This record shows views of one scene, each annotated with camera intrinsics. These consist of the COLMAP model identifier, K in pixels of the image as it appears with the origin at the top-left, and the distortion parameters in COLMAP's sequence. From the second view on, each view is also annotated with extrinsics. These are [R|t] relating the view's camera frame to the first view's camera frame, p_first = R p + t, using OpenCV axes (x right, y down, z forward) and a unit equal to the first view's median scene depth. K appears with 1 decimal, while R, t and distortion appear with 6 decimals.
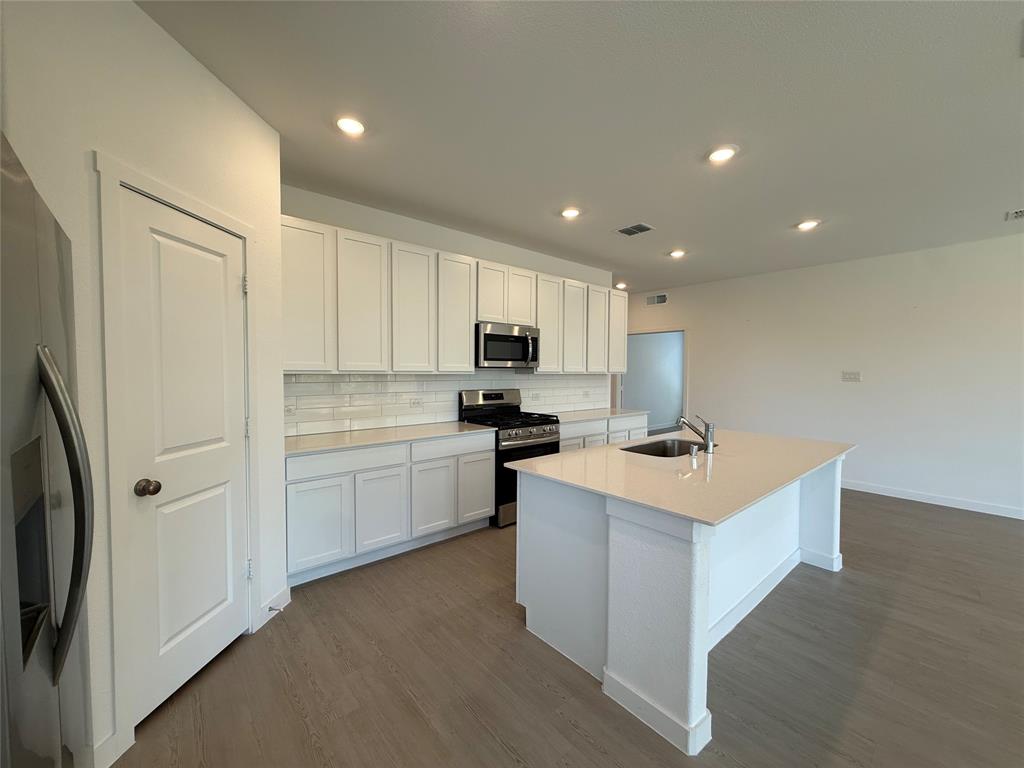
lens RADIAL K [[400.7, 0, 505.2], [0, 400.7, 408.2], [0, 0, 1]] dist [-0.001458, -0.000080]
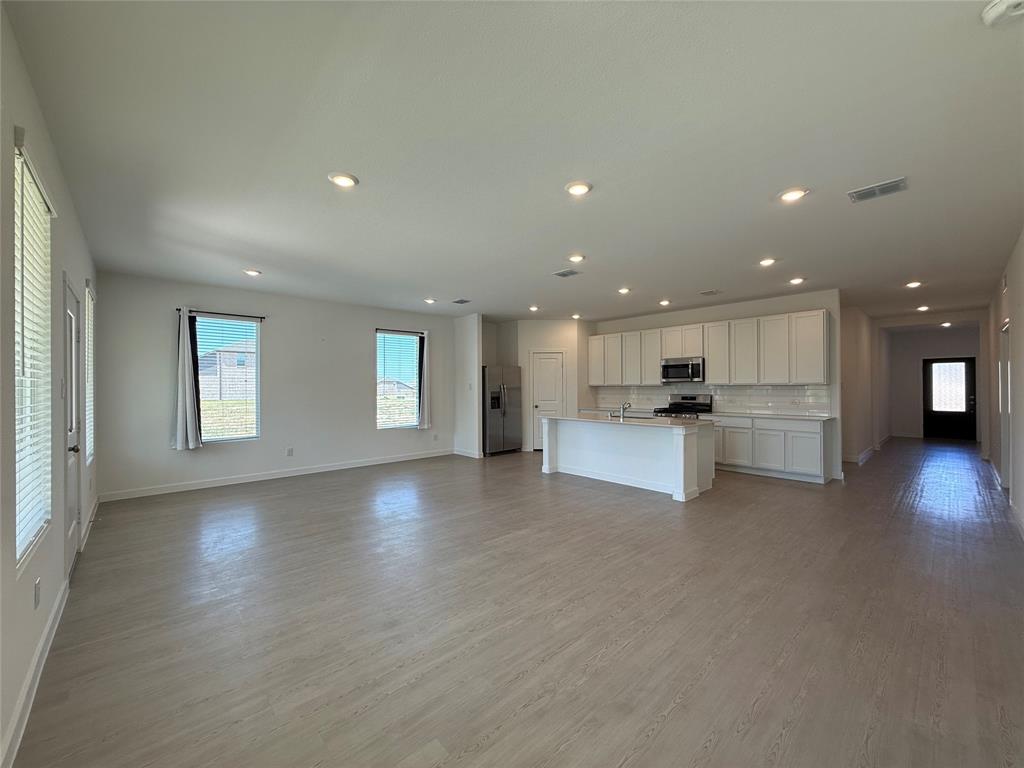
lens RADIAL K [[410.3, 0, 497.0], [0, 410.3, 380.8], [0, 0, 1]] dist [0.000911, 0.000033]
pose [[0.026895, -0.024290, -0.999343, 1.786932], [-0.093993, 0.995214, -0.026719, 0.023091], [0.995210, 0.094650, 0.024484, 0.115489]]
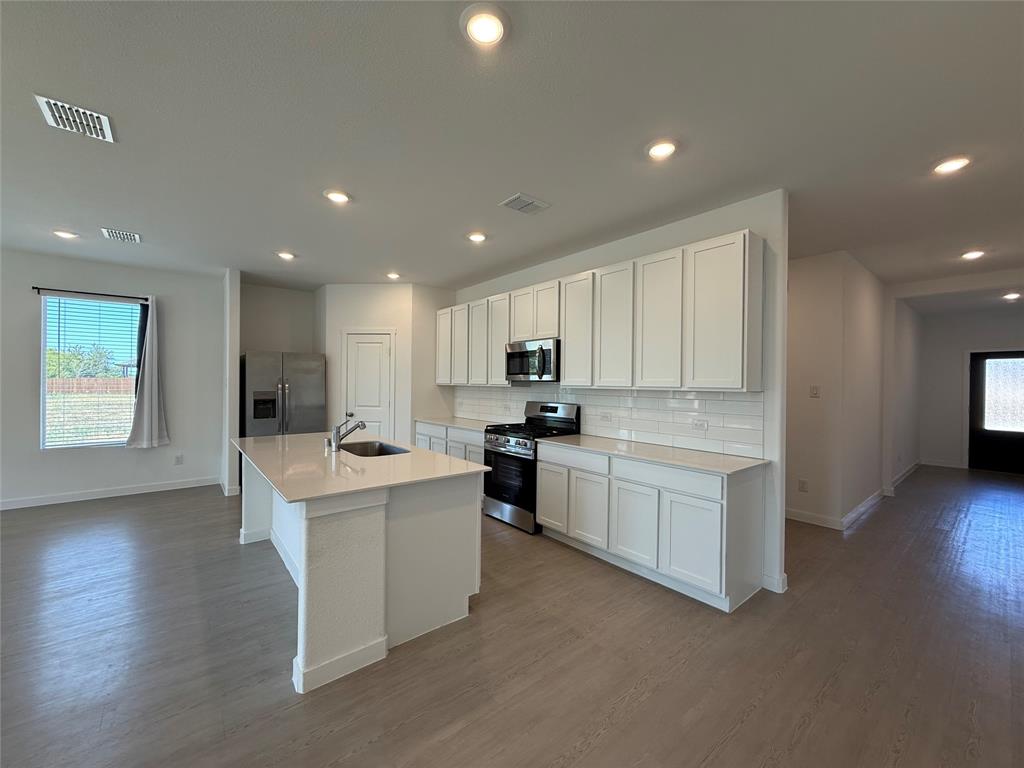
lens RADIAL K [[410.3, 0, 497.0], [0, 410.3, 380.8], [0, 0, 1]] dist [0.000911, 0.000033]
pose [[-0.025990, -0.014391, -0.999559, 1.058234], [-0.110098, 0.993855, -0.011446, -0.076255], [0.993581, 0.109752, -0.027414, 0.912488]]
